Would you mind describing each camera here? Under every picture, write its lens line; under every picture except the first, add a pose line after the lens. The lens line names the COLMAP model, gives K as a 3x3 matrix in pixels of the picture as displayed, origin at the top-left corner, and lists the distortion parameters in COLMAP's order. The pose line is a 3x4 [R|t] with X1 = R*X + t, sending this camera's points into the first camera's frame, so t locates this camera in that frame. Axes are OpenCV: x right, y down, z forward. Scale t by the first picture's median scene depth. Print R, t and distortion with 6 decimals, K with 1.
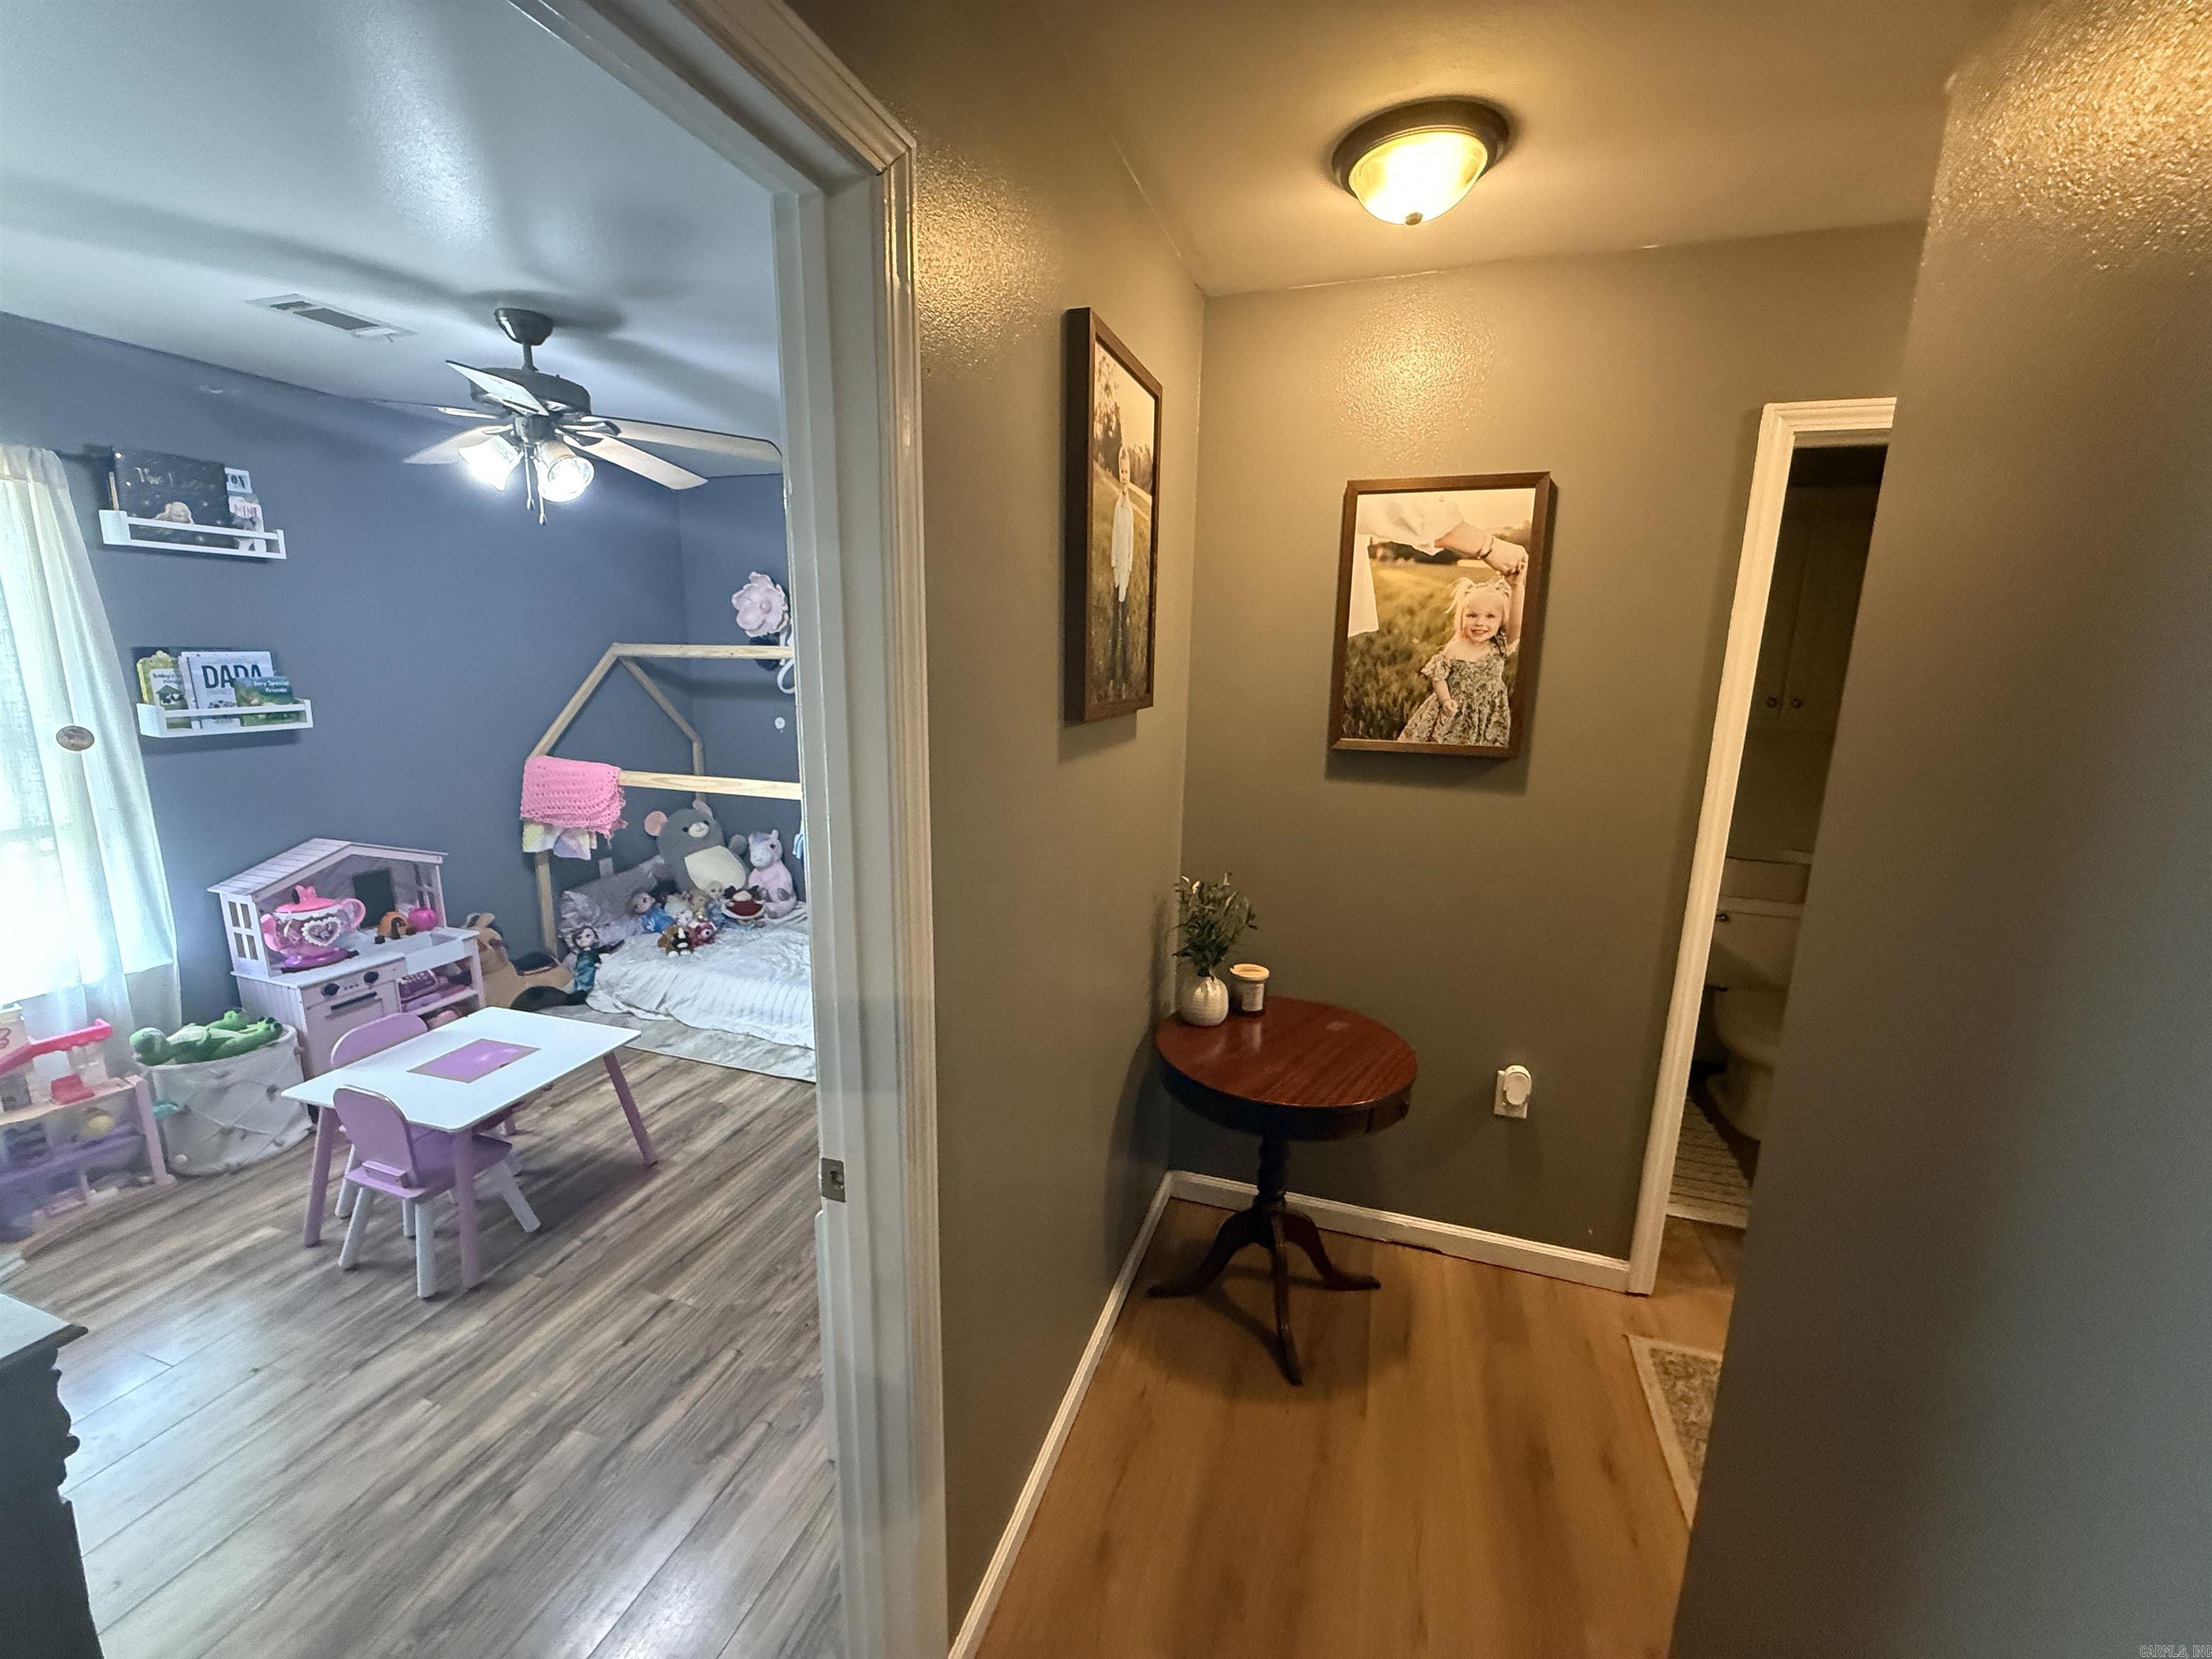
lens RADIAL K [[881.9, 0, 1090.9], [0, 881.9, 836.5], [0, 0, 1]] dist [0.002174, -0.000249]
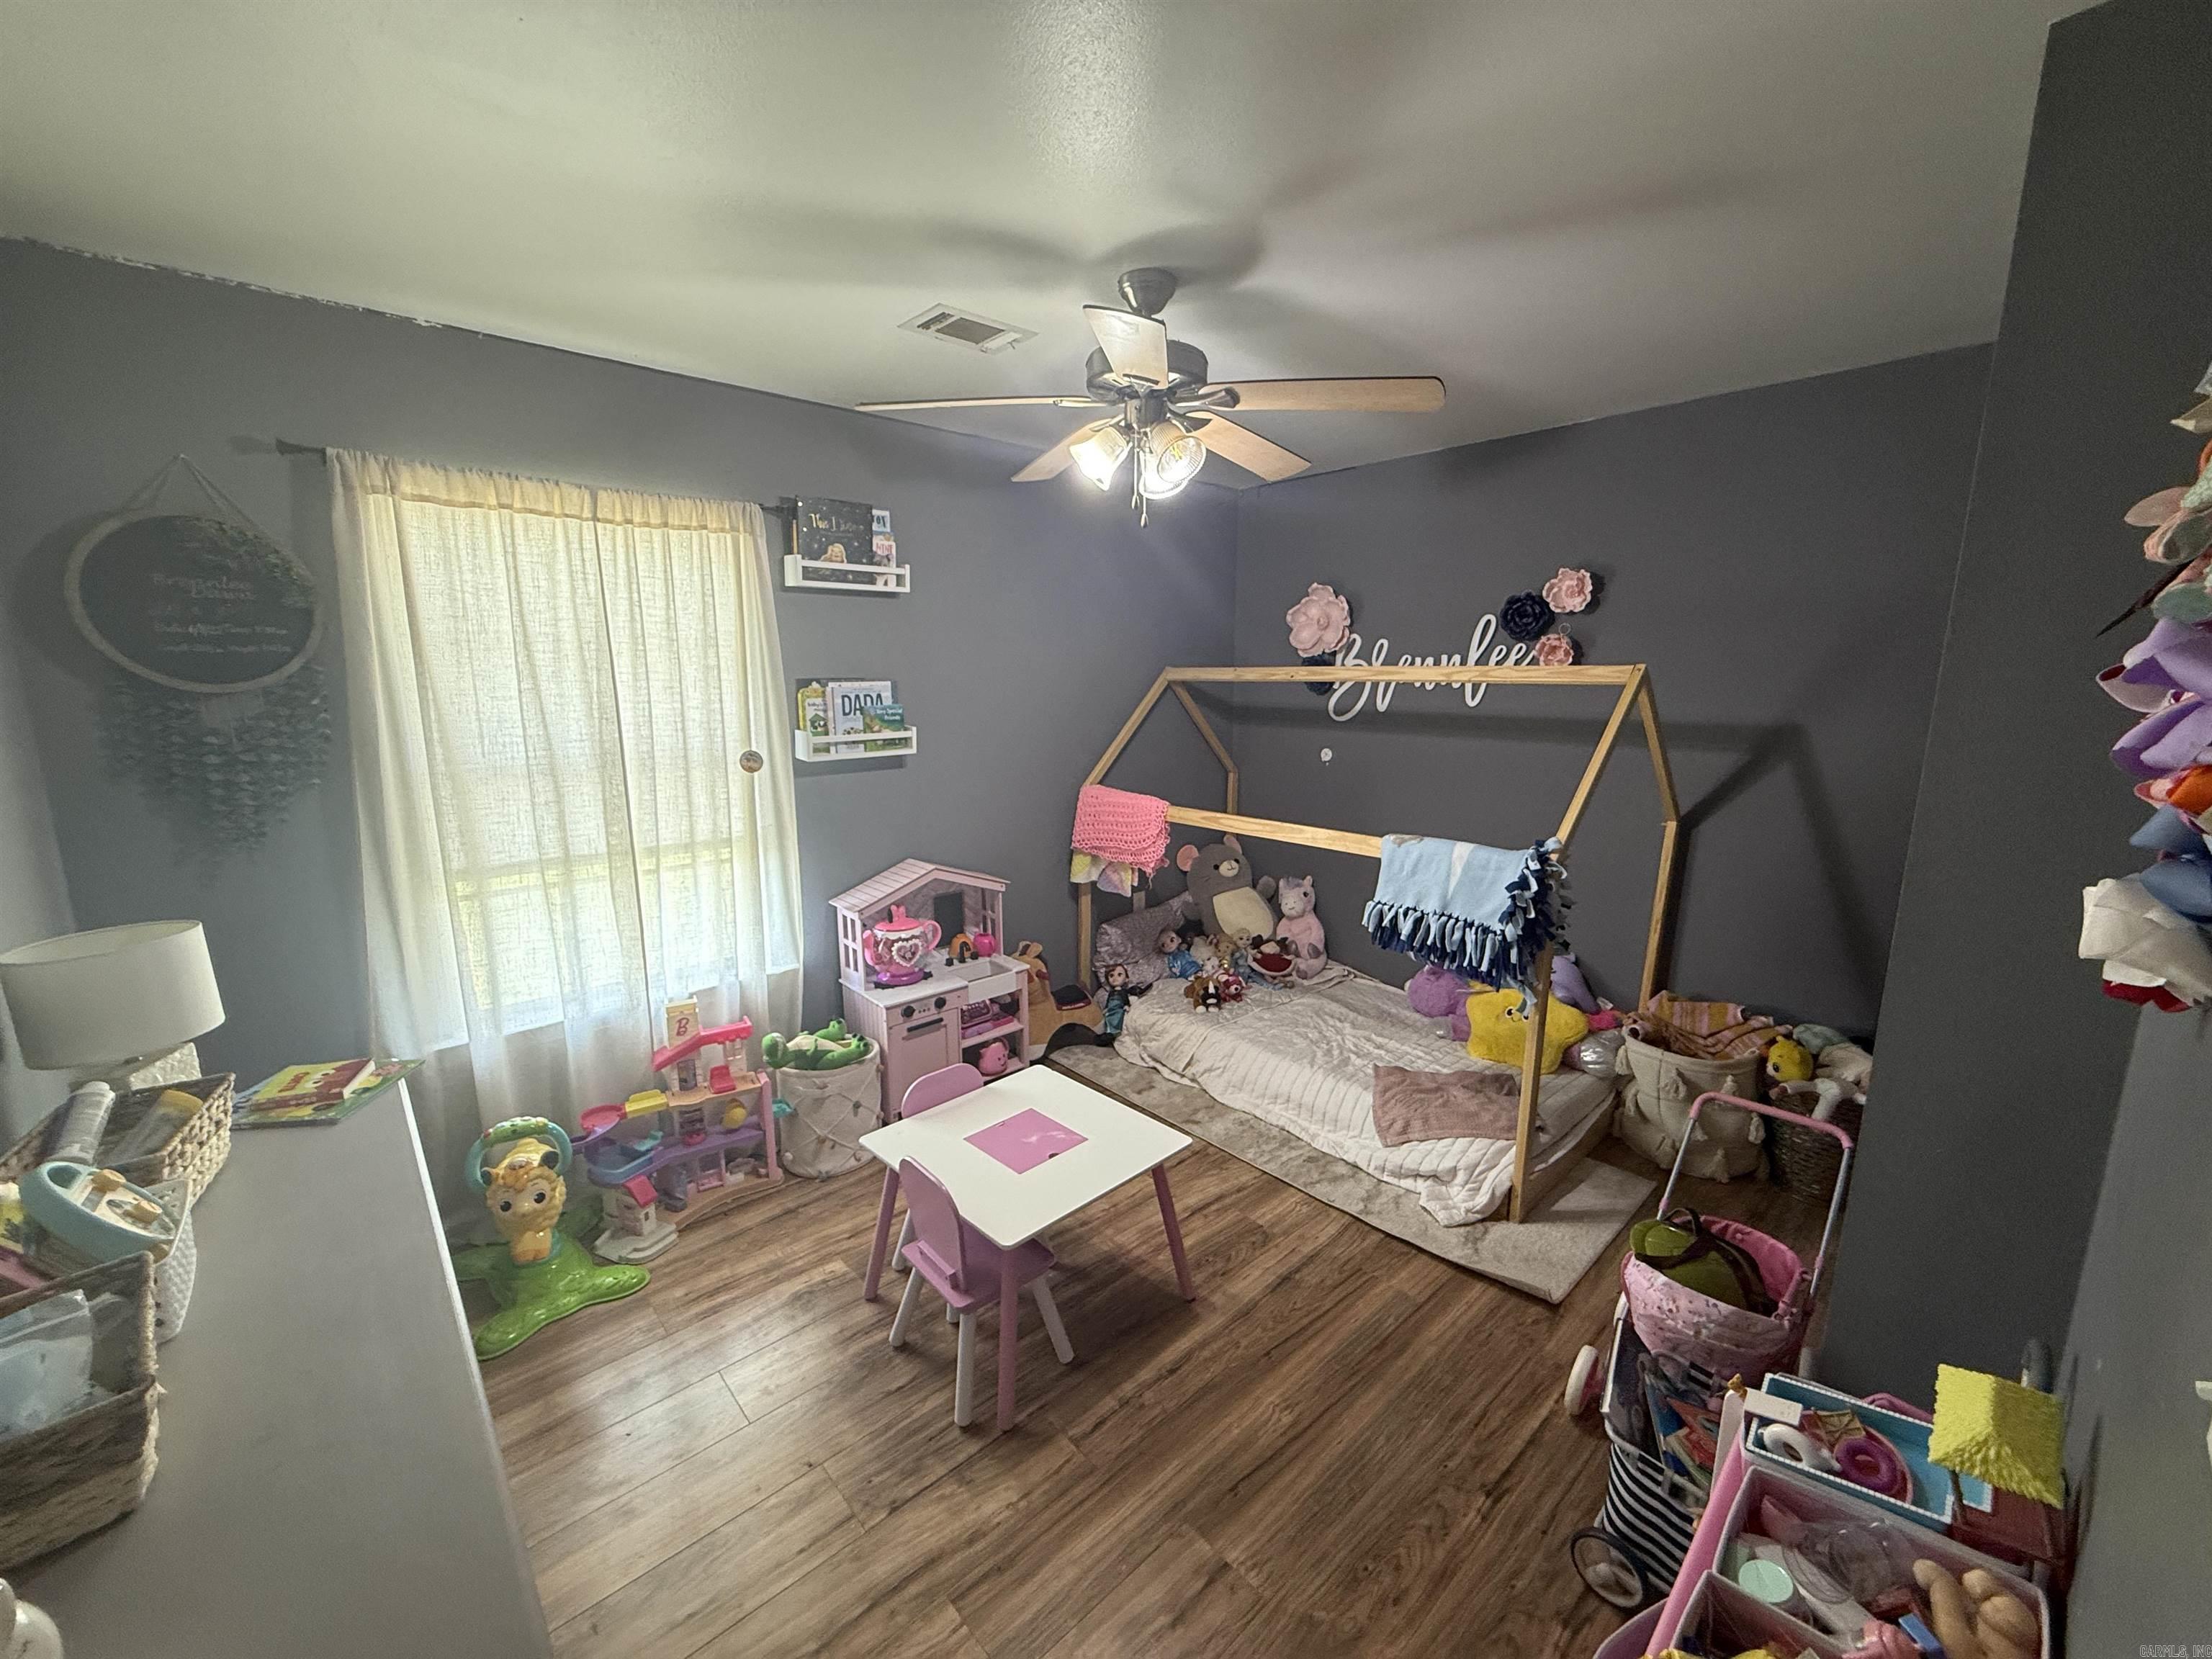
lens RADIAL K [[881.9, 0, 1097.5], [0, 881.9, 852.7], [0, 0, 1]] dist [0.002174, -0.000249]
pose [[0.868272, 0.082446, -0.489189, -0.203571], [-0.084915, 0.996240, 0.017185, -0.049274], [0.488766, 0.026618, 0.872009, 0.231006]]
